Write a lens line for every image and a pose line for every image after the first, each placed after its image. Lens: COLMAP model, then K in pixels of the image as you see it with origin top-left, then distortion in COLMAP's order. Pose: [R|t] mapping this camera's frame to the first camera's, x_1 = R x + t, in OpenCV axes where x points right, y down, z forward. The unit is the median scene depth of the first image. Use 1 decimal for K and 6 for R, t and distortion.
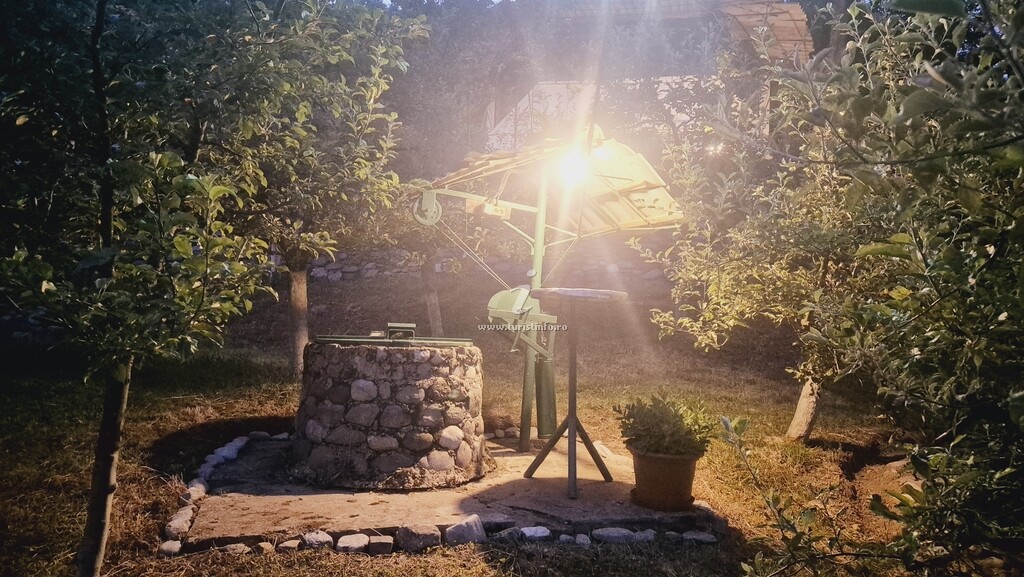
lens RADIAL K [[674.0, 0, 511.3], [0, 674.0, 291.3], [0, 0, 1]] dist [0.056124, -0.057734]
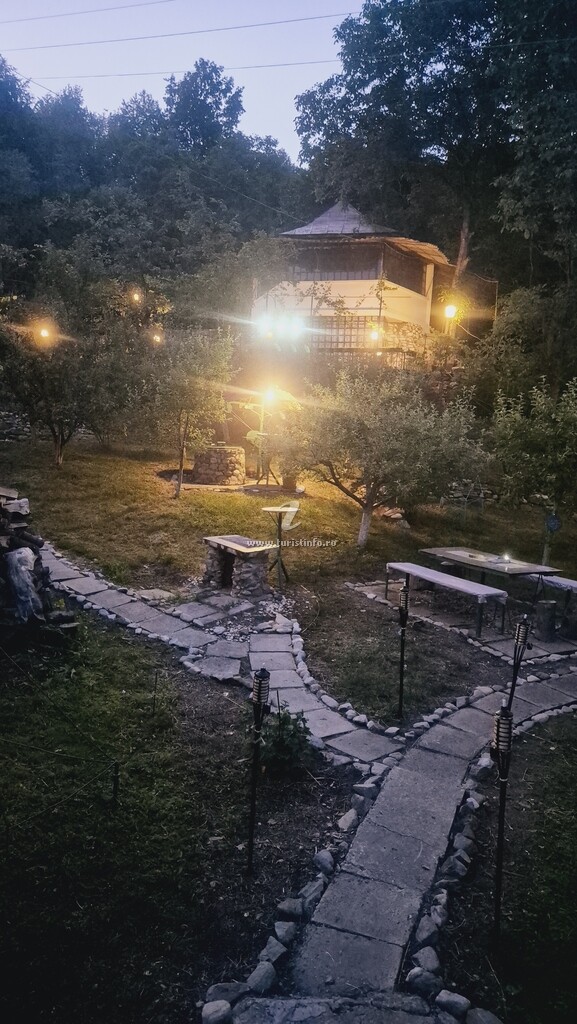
lens RADIAL K [[674.0, 0, 286.5], [0, 674.0, 512.2], [0, 0, 1]] dist [0.056124, -0.057734]
pose [[0.999935, 0.000953, 0.011379, 0.145416], [-0.003188, 0.980200, 0.197986, -0.310361], [-0.010965, -0.198009, 0.980139, -2.690080]]
